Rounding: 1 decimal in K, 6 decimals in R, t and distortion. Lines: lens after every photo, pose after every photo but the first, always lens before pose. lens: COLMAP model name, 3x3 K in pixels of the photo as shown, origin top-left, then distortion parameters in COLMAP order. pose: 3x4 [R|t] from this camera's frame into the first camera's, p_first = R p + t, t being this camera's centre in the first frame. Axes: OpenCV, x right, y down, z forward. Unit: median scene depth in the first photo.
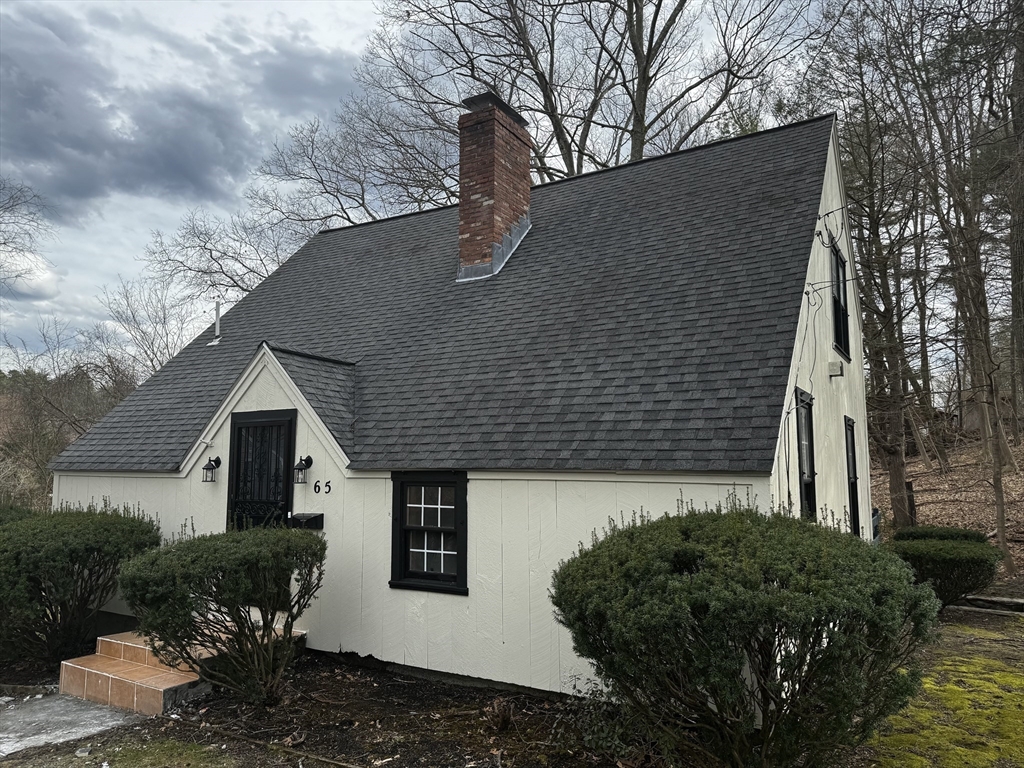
lens RADIAL K [[724.3, 0, 519.5], [0, 724.3, 379.0], [0, 0, 1]] dist [0.028138, -0.025731]
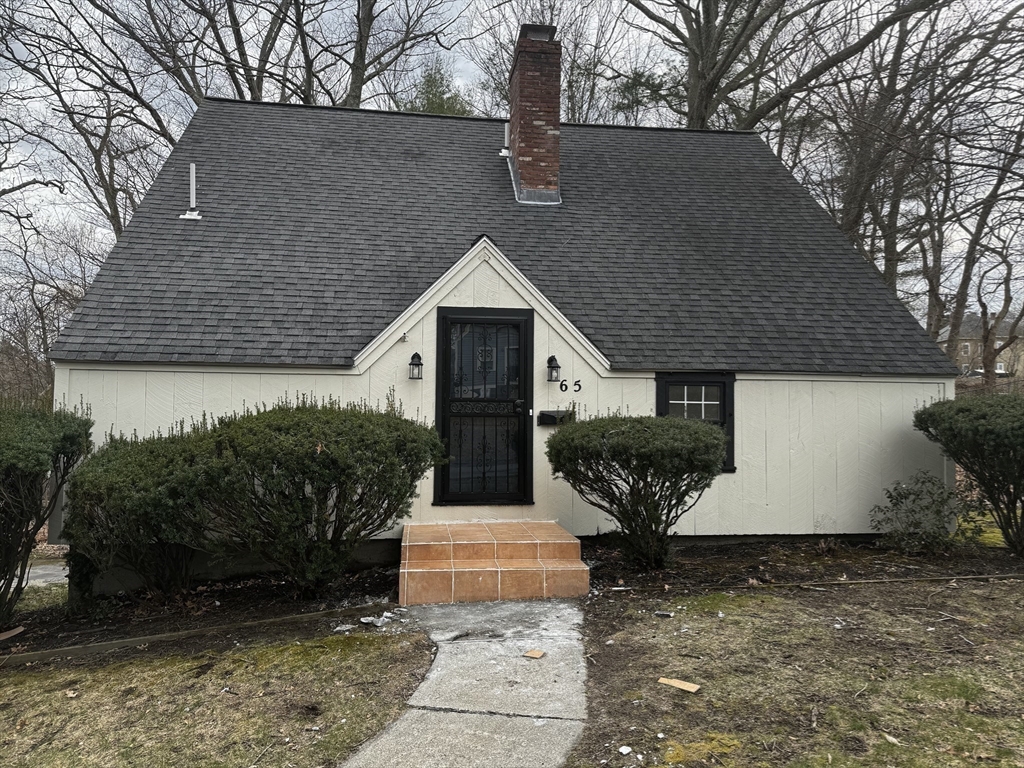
lens RADIAL K [[724.3, 0, 512.3], [0, 724.3, 382.5], [0, 0, 1]] dist [0.028138, -0.025731]
pose [[0.785814, 0.038370, 0.617272, -0.978100], [-0.080731, 0.995898, 0.040867, 0.108547], [-0.613172, -0.081947, 0.785688, 0.236438]]
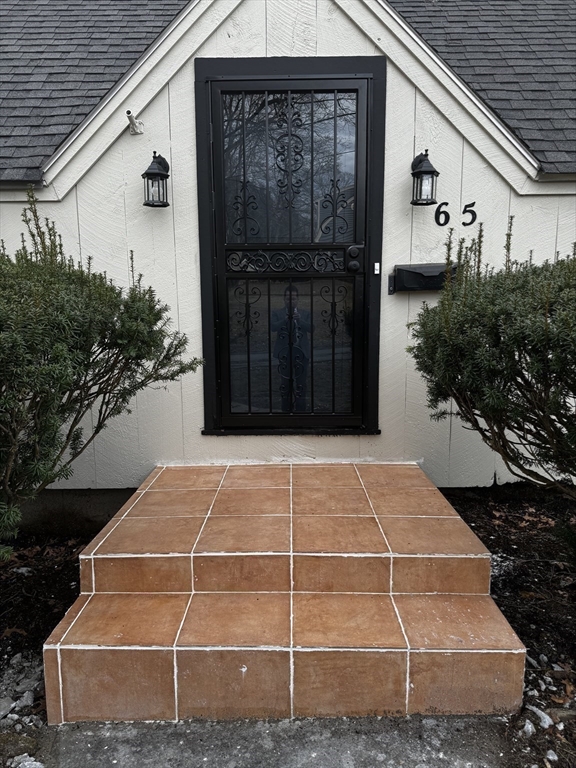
lens RADIAL K [[543.2, 0, 279.9], [0, 543.2, 389.0], [0, 0, 1]] dist [0.028138, -0.025731]
pose [[0.867765, -0.081012, 0.490327, -0.596422], [-0.052433, 0.966194, 0.252428, 0.178971], [-0.494200, -0.244757, 0.834182, 0.692402]]
